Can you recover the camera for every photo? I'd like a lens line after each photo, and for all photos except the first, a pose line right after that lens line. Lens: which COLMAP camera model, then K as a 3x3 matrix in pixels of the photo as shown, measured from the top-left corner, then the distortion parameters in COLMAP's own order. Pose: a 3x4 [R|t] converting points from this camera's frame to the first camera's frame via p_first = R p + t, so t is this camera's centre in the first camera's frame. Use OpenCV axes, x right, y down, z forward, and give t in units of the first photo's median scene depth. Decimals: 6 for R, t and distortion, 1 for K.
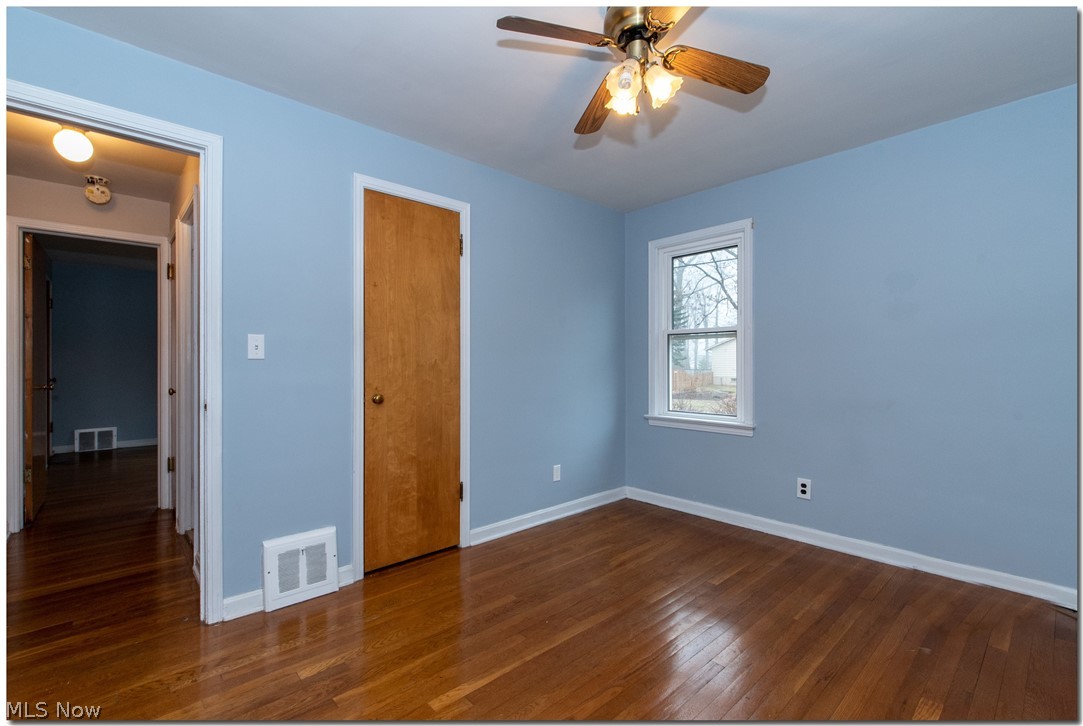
lens RADIAL K [[485.0, 0, 526.2], [0, 485.0, 365.0], [0, 0, 1]] dist [0.000507, -0.000088]
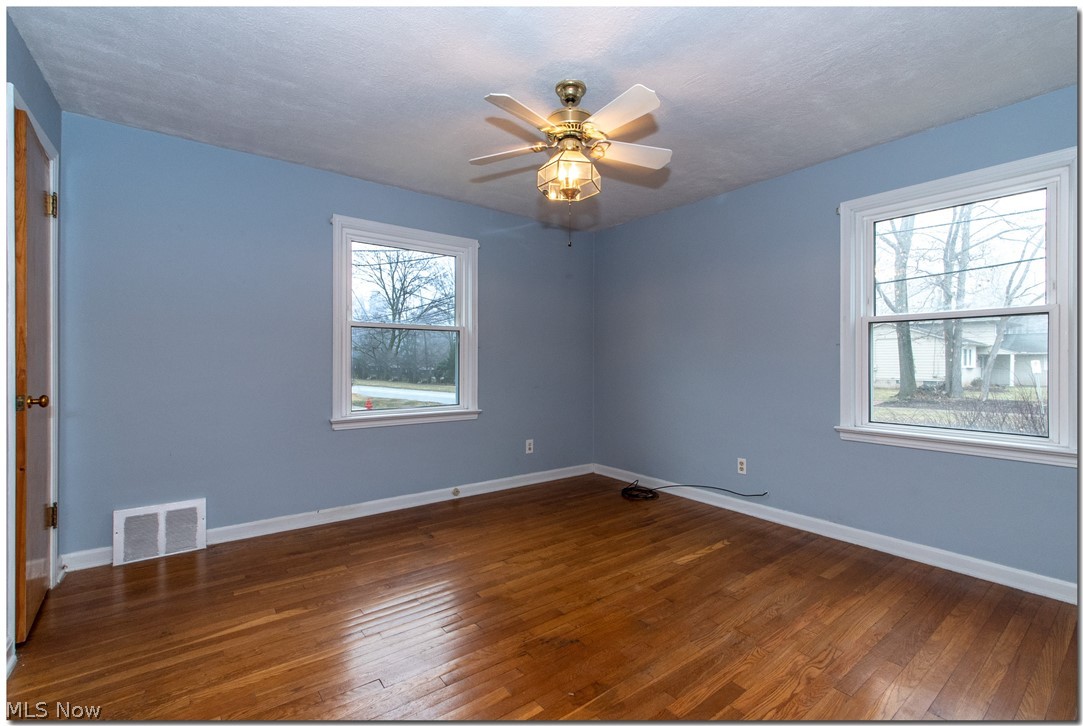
lens RADIAL K [[484.2, 0, 539.6], [0, 484.2, 357.6], [0, 0, 1]] dist [0.001666, 0.000481]
pose [[0.997743, 0.003736, -0.067050, -0.326182], [-0.004086, 0.999979, -0.005086, -0.001181], [0.067030, 0.005349, 0.997737, 0.369083]]
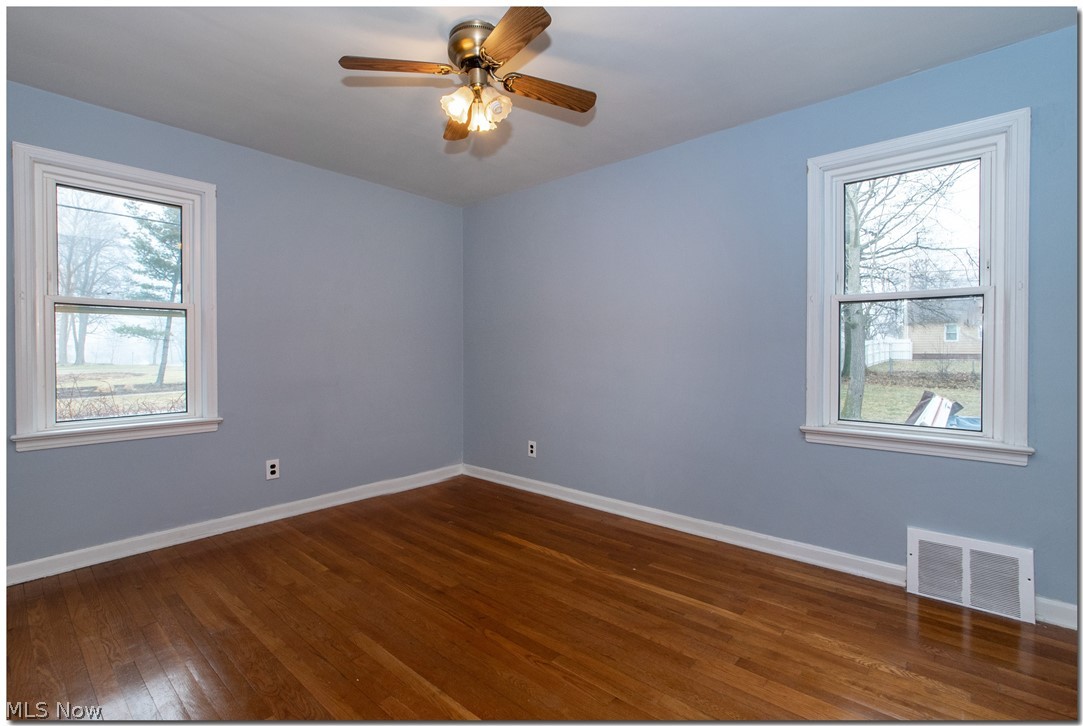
lens RADIAL K [[484.2, 0, 539.6], [0, 484.2, 357.6], [0, 0, 1]] dist [0.001666, 0.000481]
pose [[-0.120738, -0.014676, 0.992576, -0.647401], [0.000652, 0.999889, 0.014863, -0.000661], [-0.992684, 0.002441, -0.120715, 0.683819]]
